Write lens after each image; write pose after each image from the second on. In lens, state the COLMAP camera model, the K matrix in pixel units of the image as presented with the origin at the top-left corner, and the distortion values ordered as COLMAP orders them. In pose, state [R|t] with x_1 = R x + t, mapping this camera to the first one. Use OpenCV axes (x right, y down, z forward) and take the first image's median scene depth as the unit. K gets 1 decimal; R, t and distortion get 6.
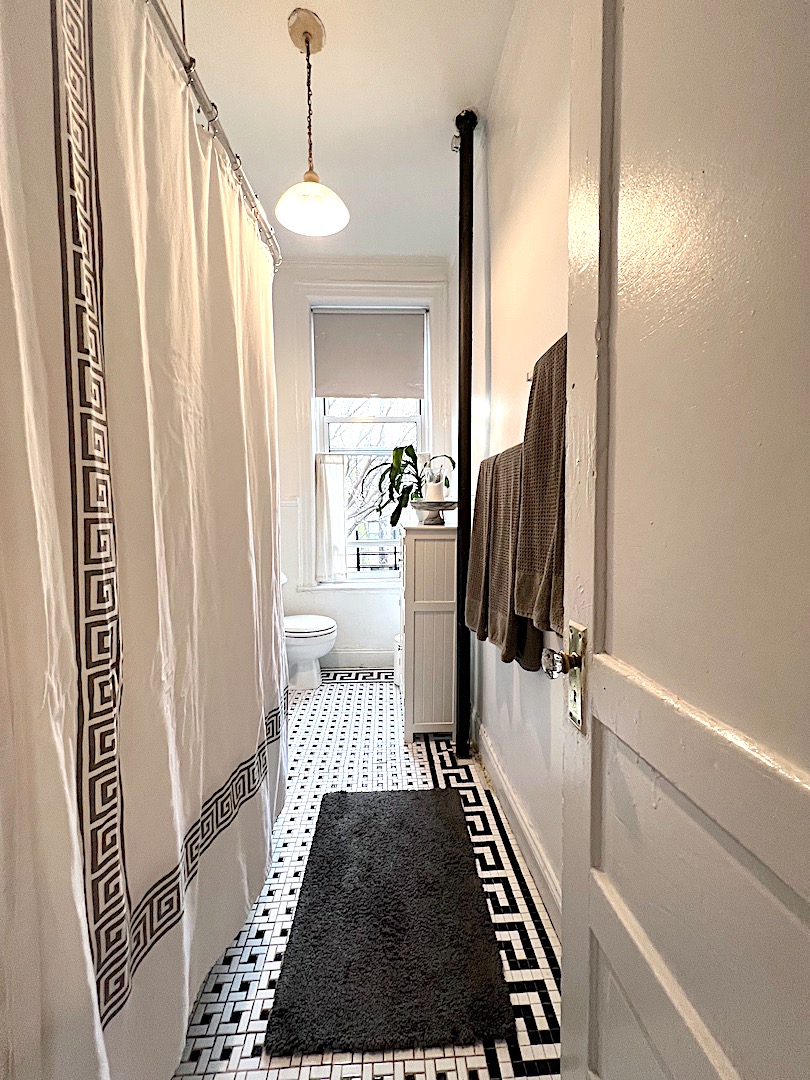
lens RADIAL K [[431.3, 0, 405.0], [0, 431.3, 540.0], [0, 0, 1]] dist [-0.007130, 0.000009]
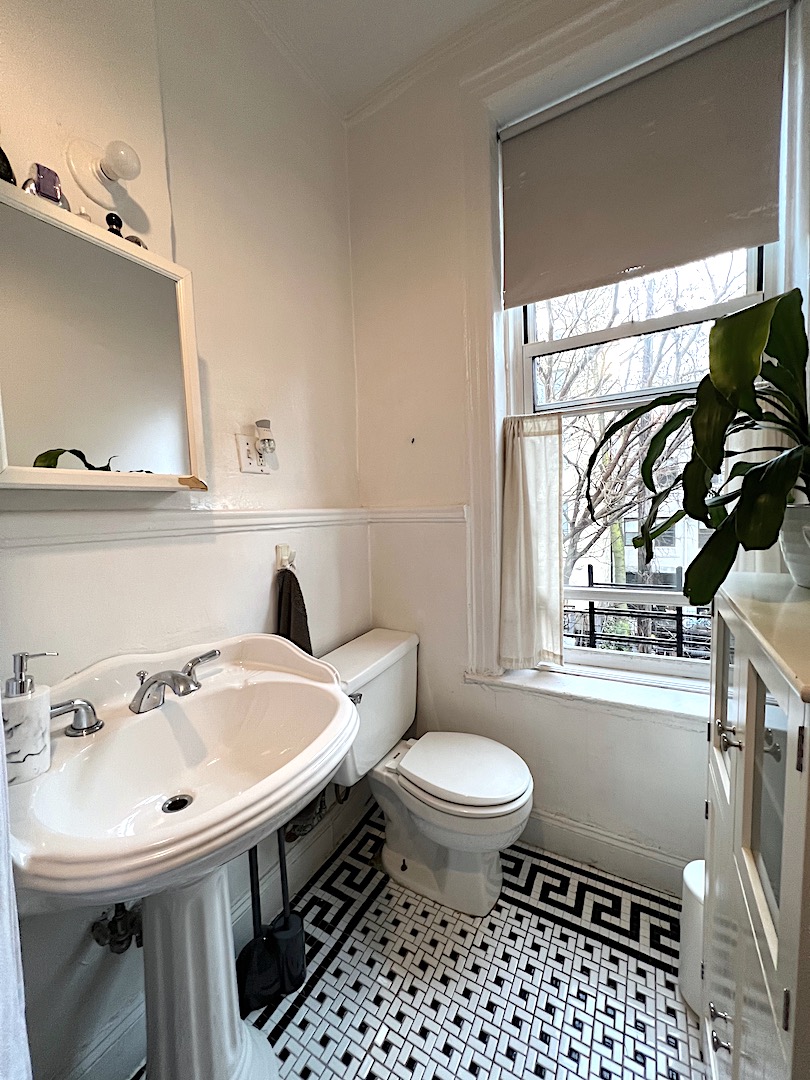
lens RADIAL K [[431.5, 0, 405.0], [0, 431.5, 540.0], [0, 0, 1]] dist [0.000315, 0.000192]
pose [[0.848659, 0.015036, -0.528727, -0.033128], [-0.009960, 0.999873, 0.012448, -0.061611], [0.528847, -0.005298, 0.848701, 0.511064]]
